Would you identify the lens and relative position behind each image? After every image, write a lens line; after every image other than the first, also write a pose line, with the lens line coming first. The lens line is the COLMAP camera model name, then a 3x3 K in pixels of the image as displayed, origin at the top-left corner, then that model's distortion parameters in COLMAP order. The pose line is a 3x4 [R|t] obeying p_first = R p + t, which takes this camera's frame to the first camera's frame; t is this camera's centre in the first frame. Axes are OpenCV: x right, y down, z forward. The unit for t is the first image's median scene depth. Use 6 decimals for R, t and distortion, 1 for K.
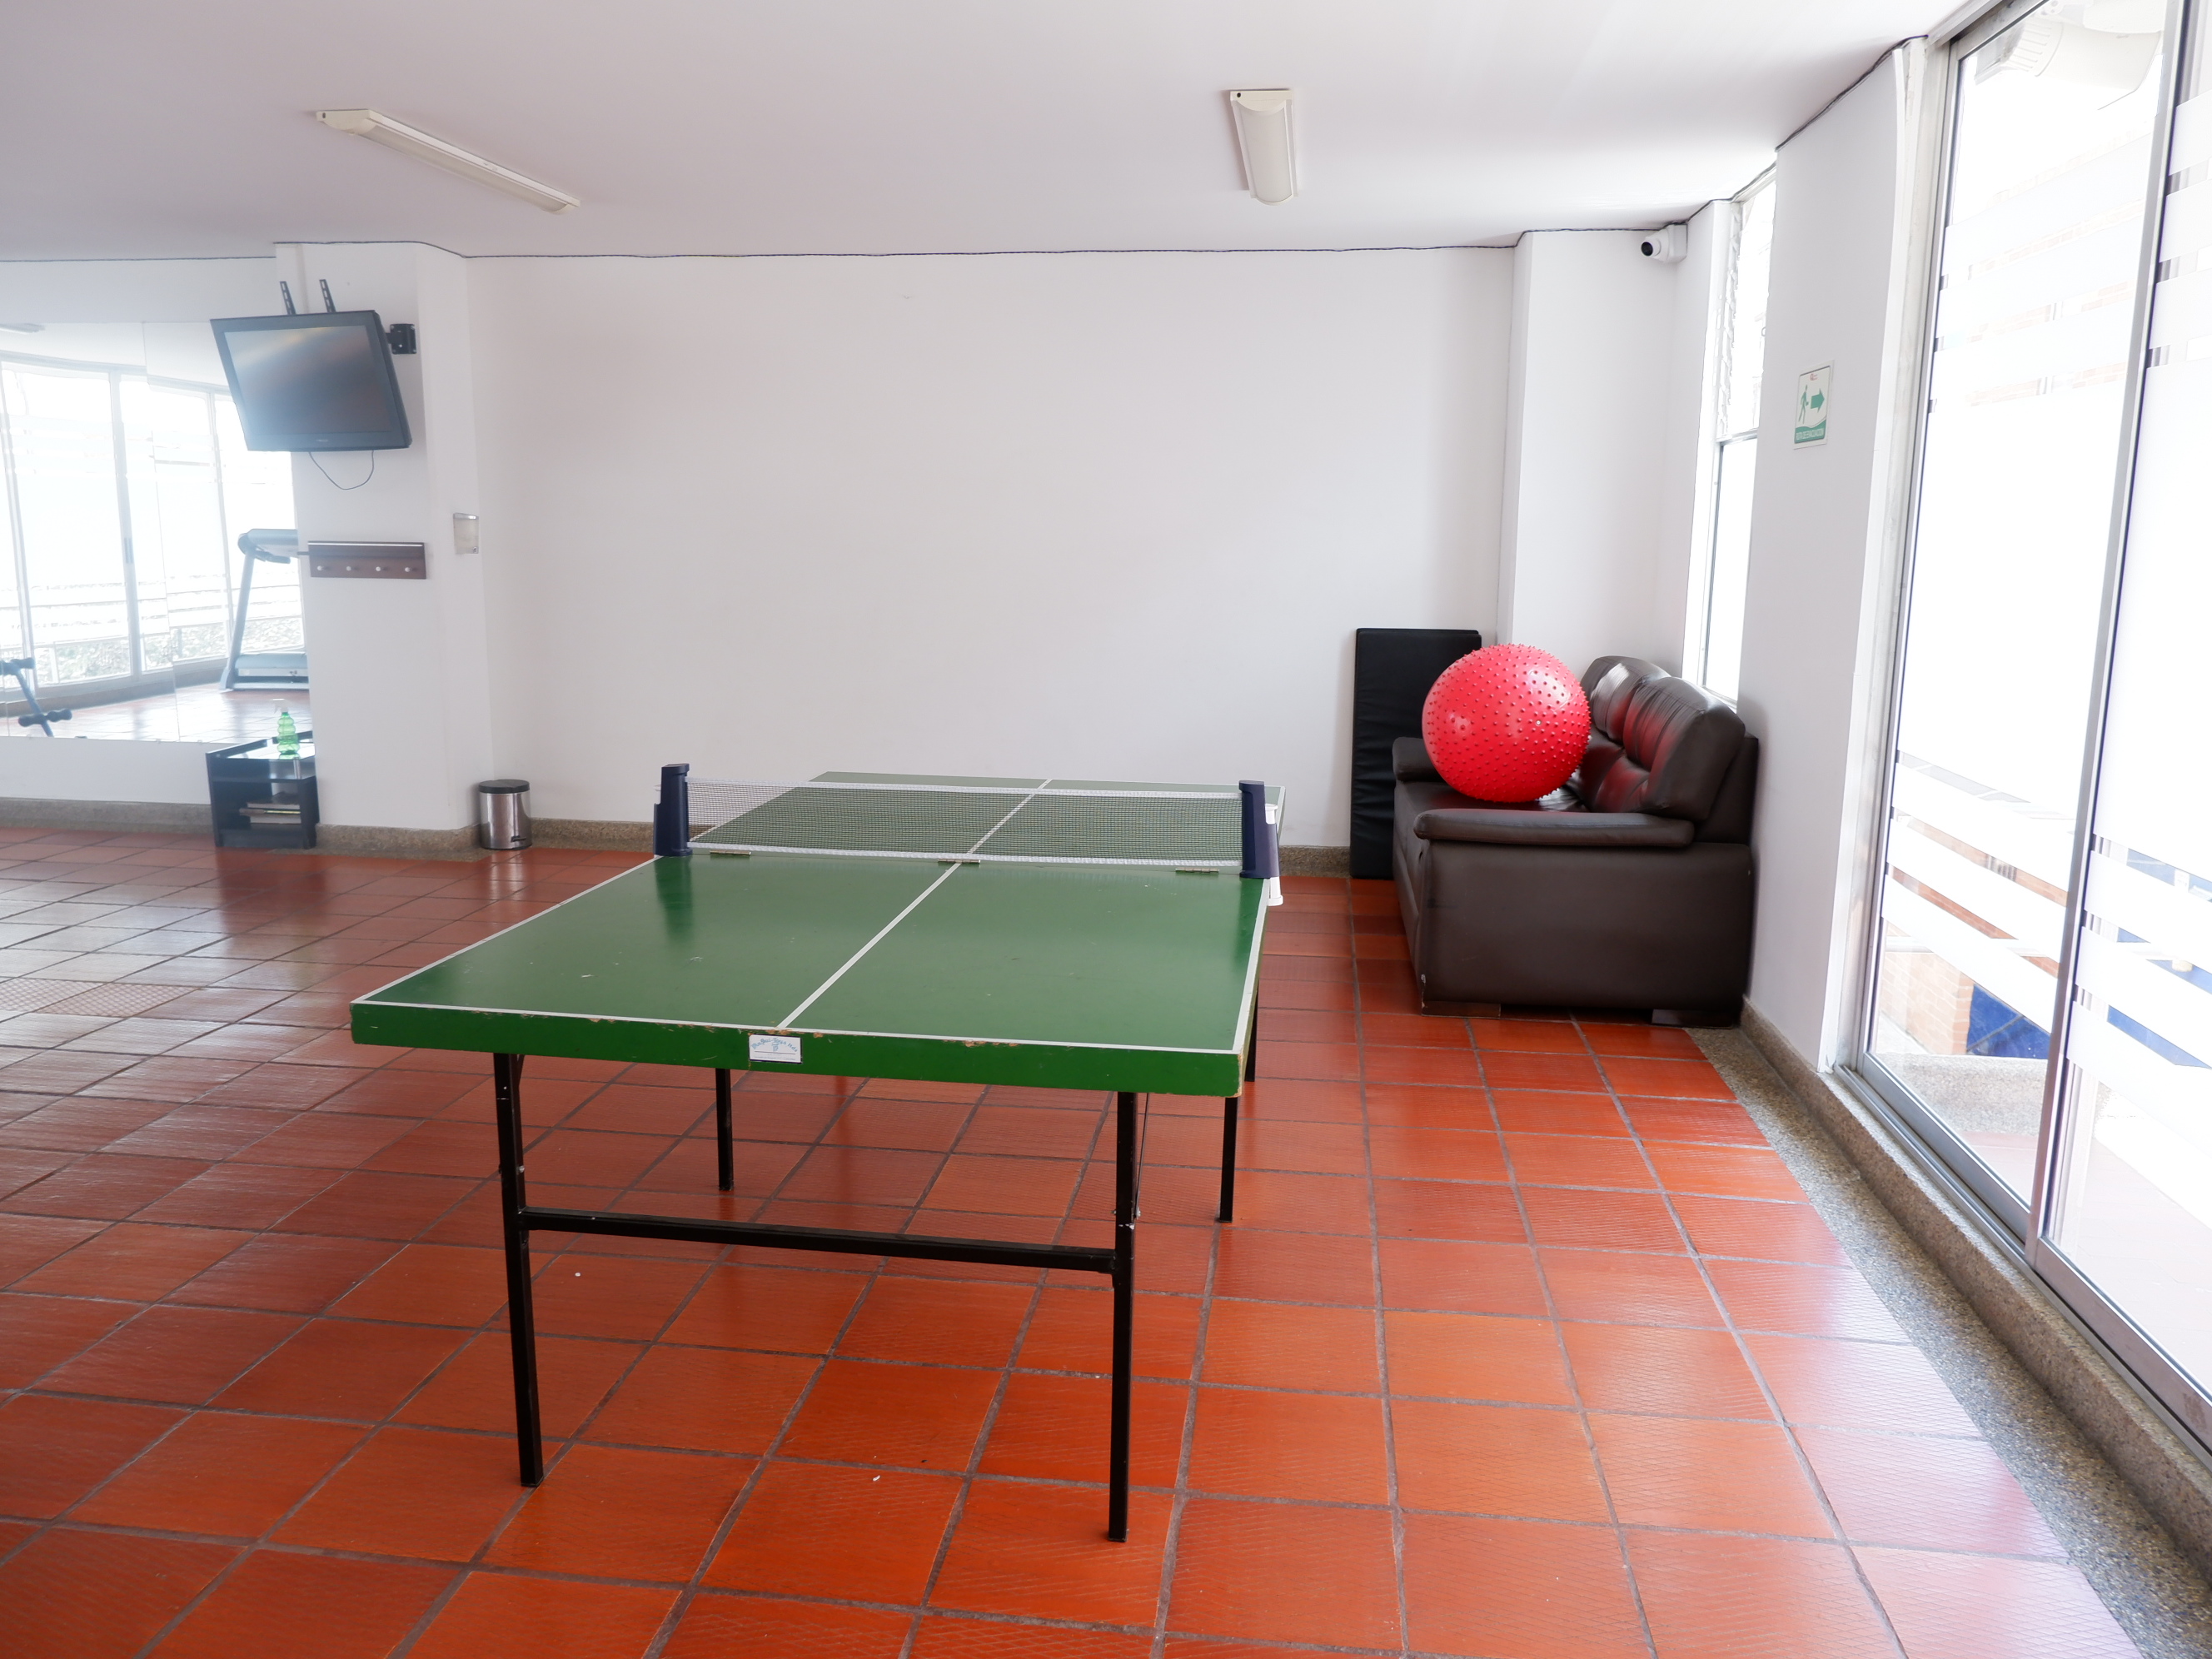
lens RADIAL K [[1616.9, 0, 1103.7], [0, 1616.9, 831.7], [0, 0, 1]] dist [-0.041085, 0.035282]
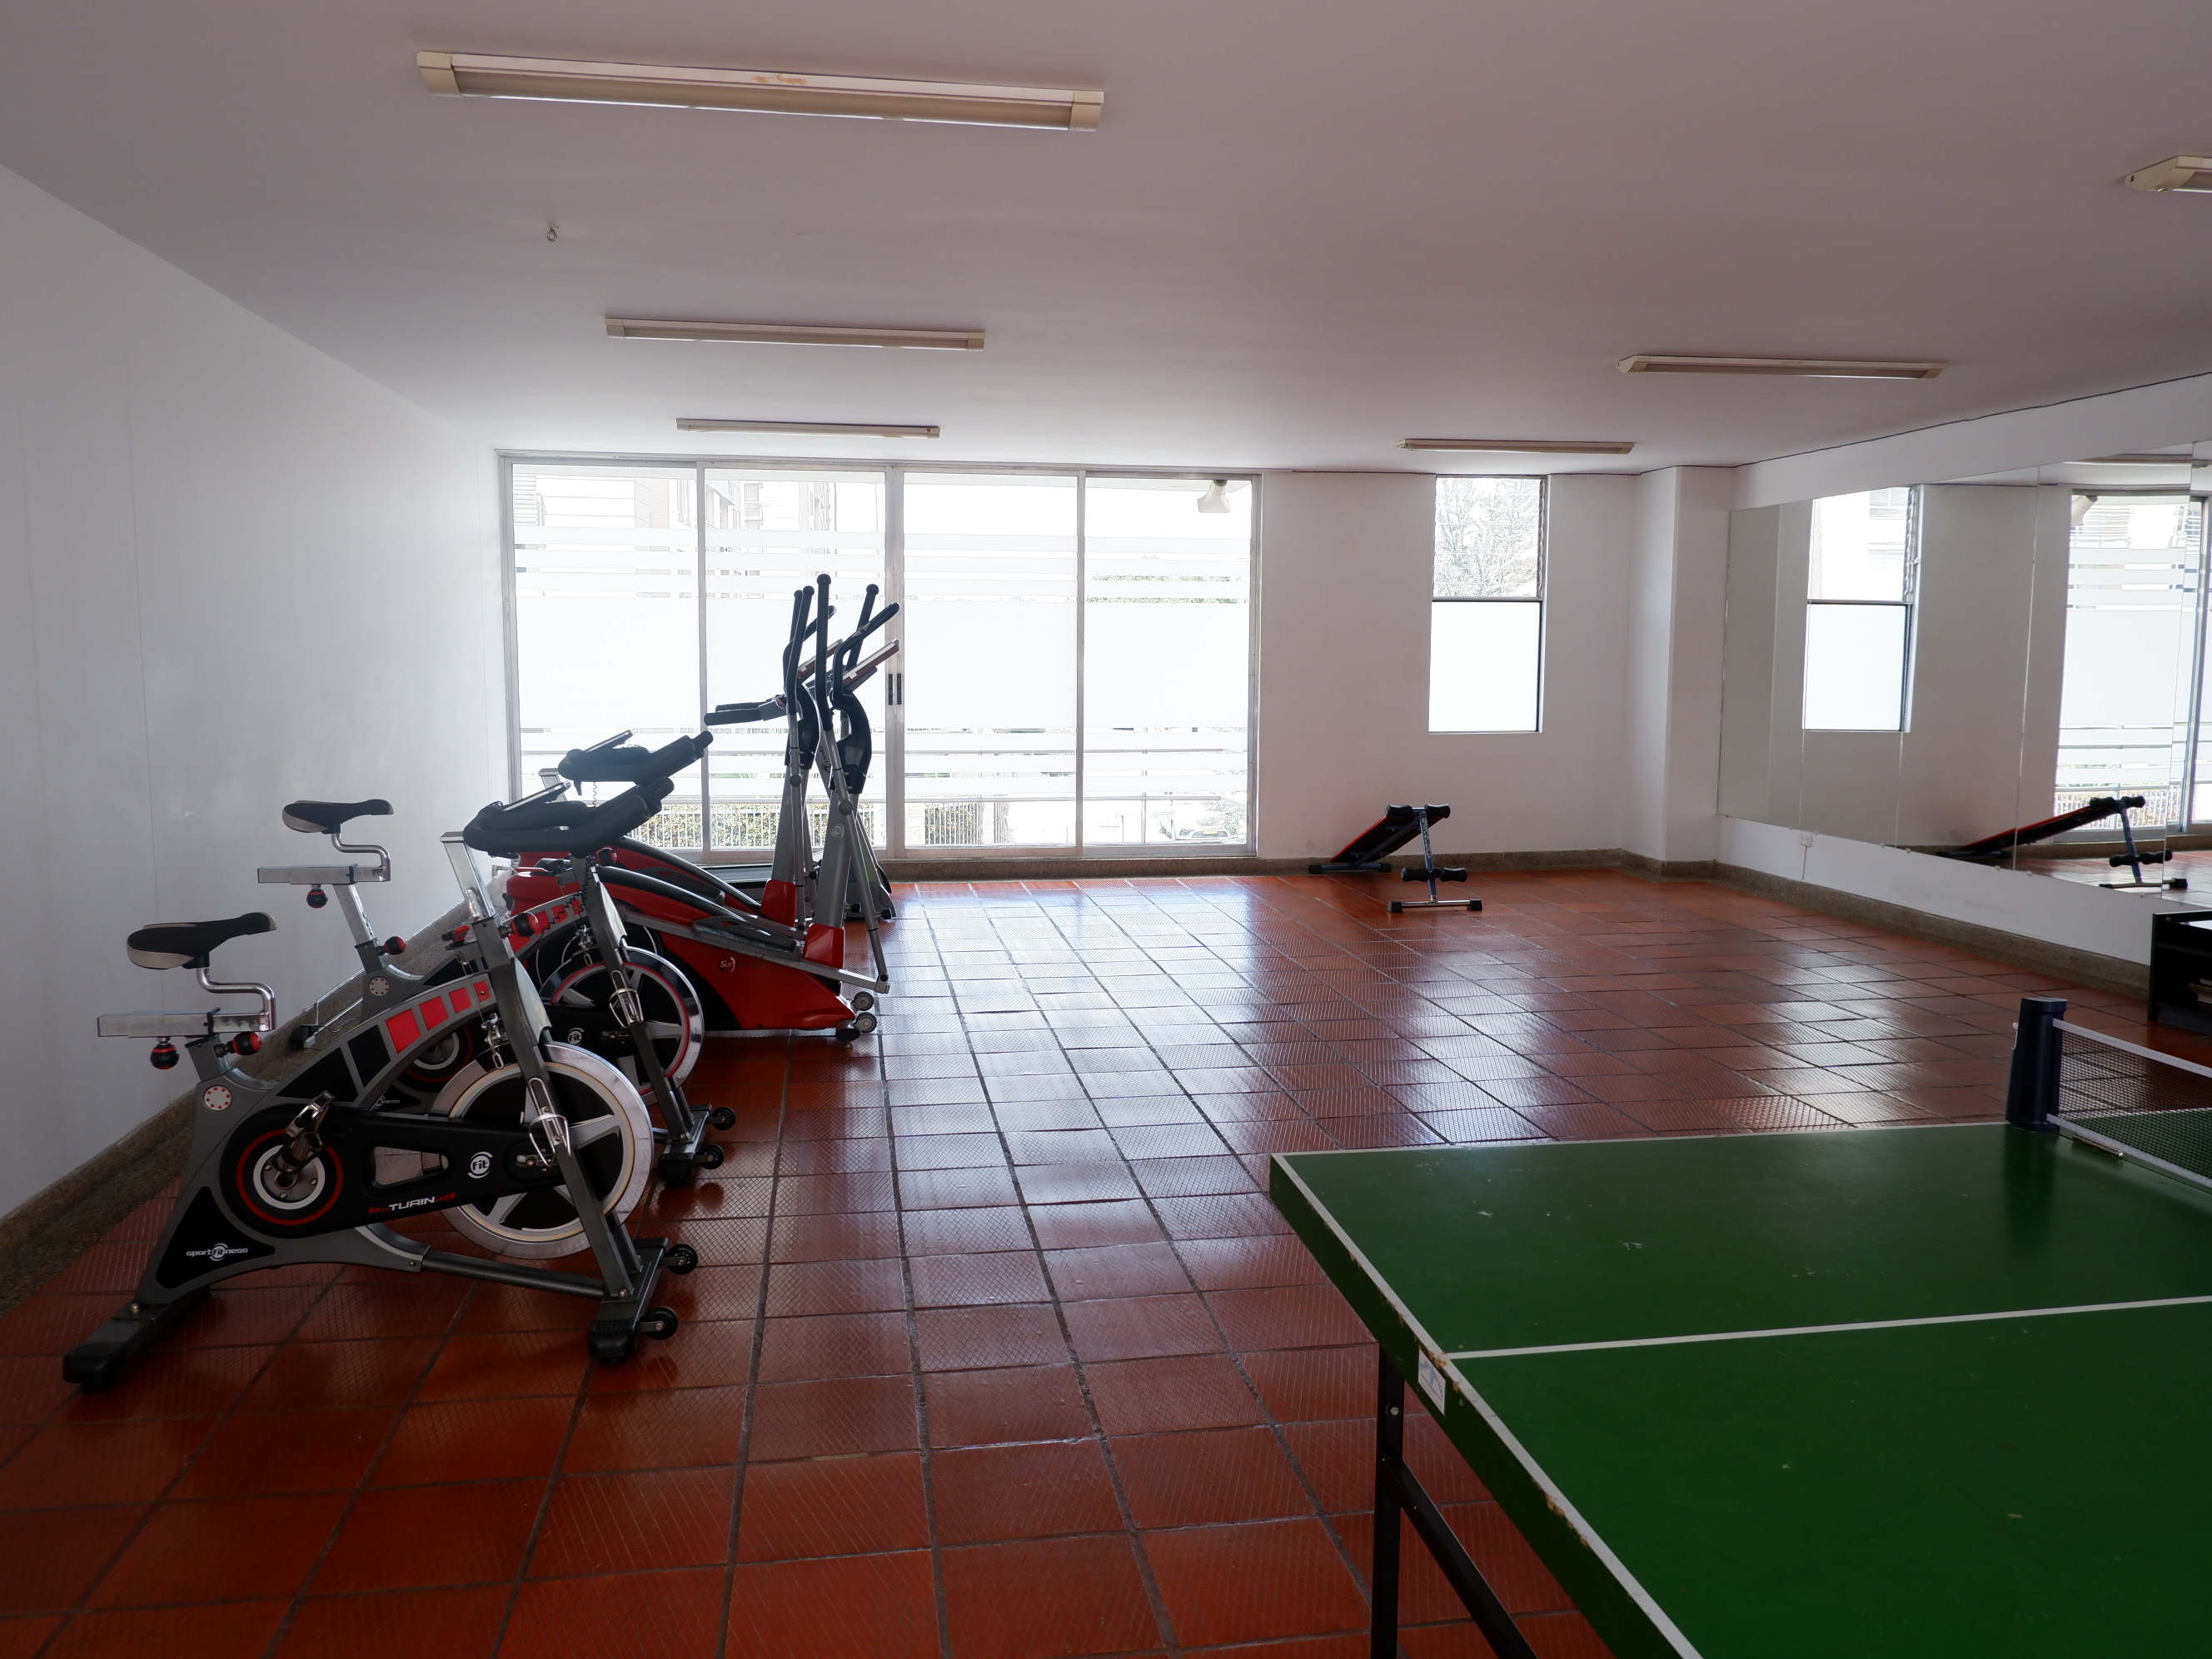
lens RADIAL K [[1616.9, 0, 1104.2], [0, 1616.9, 818.9], [0, 0, 1]] dist [-0.041085, 0.035282]
pose [[0.286364, 0.087795, -0.954090, 0.112940], [-0.176411, 0.983600, 0.037562, -0.030628], [0.941741, 0.157555, 0.297155, 0.172666]]
